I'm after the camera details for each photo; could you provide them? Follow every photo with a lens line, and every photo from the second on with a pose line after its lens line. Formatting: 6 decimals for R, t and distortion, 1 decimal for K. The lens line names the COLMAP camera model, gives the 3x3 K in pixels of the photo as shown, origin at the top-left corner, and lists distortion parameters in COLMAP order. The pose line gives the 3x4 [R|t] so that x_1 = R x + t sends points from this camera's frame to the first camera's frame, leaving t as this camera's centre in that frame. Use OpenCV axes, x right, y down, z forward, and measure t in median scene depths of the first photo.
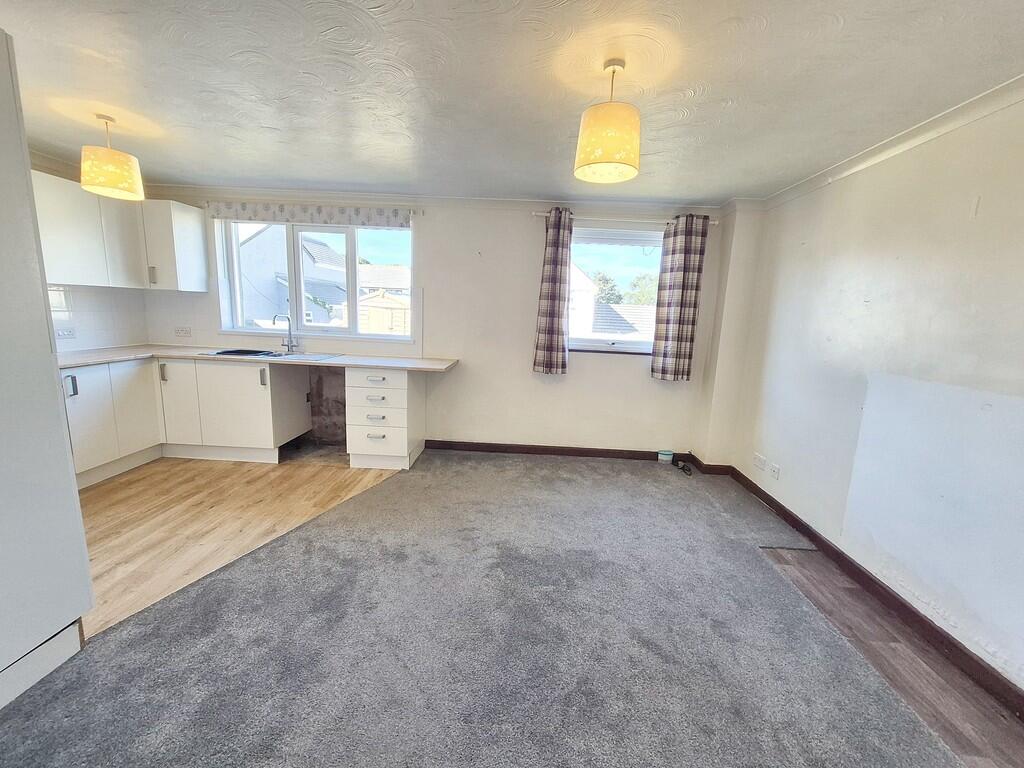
lens RADIAL K [[400.7, 0, 518.7], [0, 400.7, 377.0], [0, 0, 1]] dist [0.003055, -0.000652]
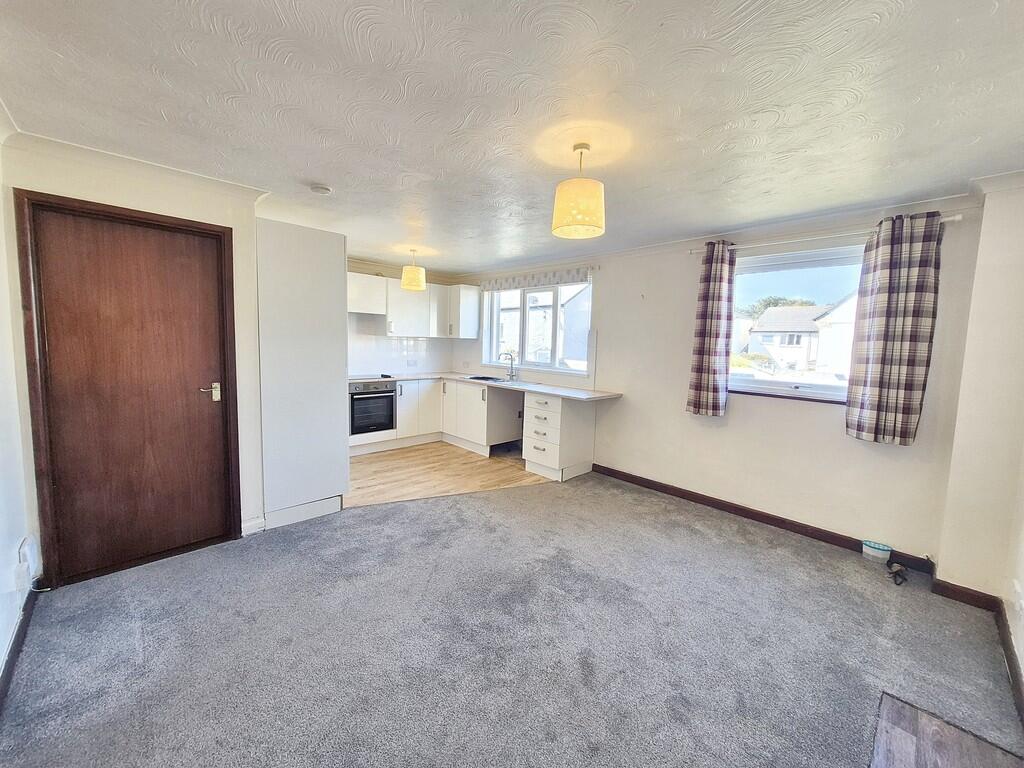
lens RADIAL K [[400.7, 0, 518.7], [0, 400.7, 377.0], [0, 0, 1]] dist [0.003055, -0.000652]
pose [[0.718024, 0.039174, -0.694915, 0.440020], [-0.112390, 0.991838, -0.060215, 0.009147], [0.686884, 0.121337, 0.716566, 0.030334]]
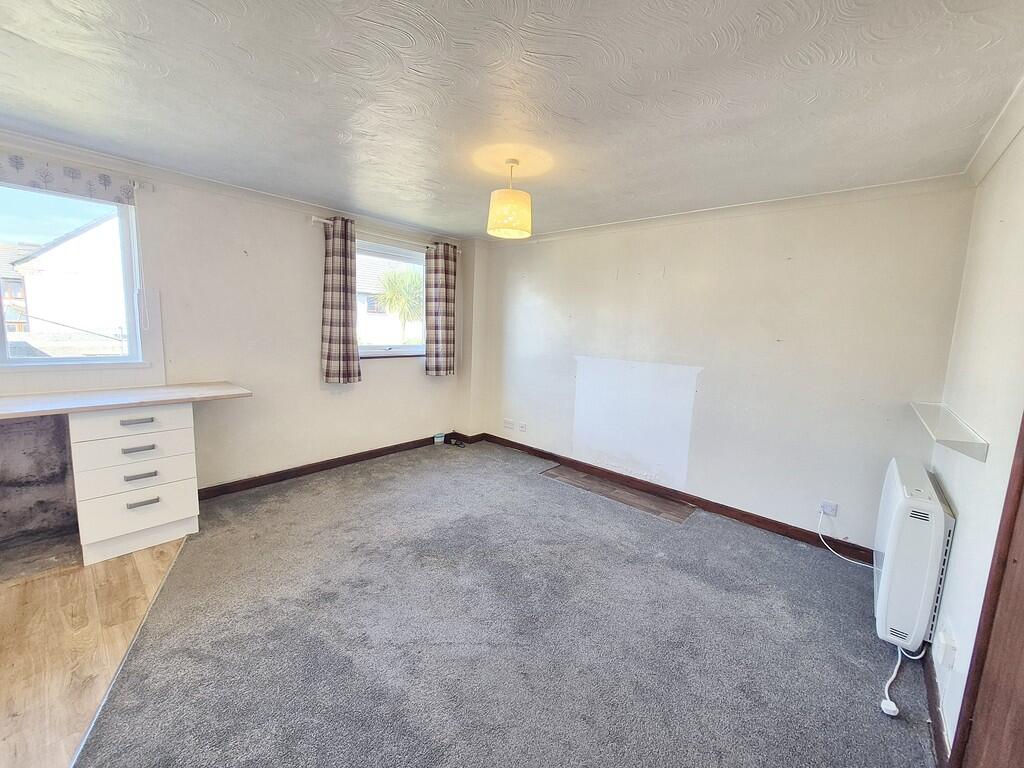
lens RADIAL K [[400.7, 0, 518.7], [0, 400.7, 377.0], [0, 0, 1]] dist [0.003055, -0.000652]
pose [[0.634349, -0.119290, 0.763787, -0.430758], [0.111696, 0.991798, 0.062134, -0.039242], [-0.764935, 0.045898, 0.642470, 0.033158]]
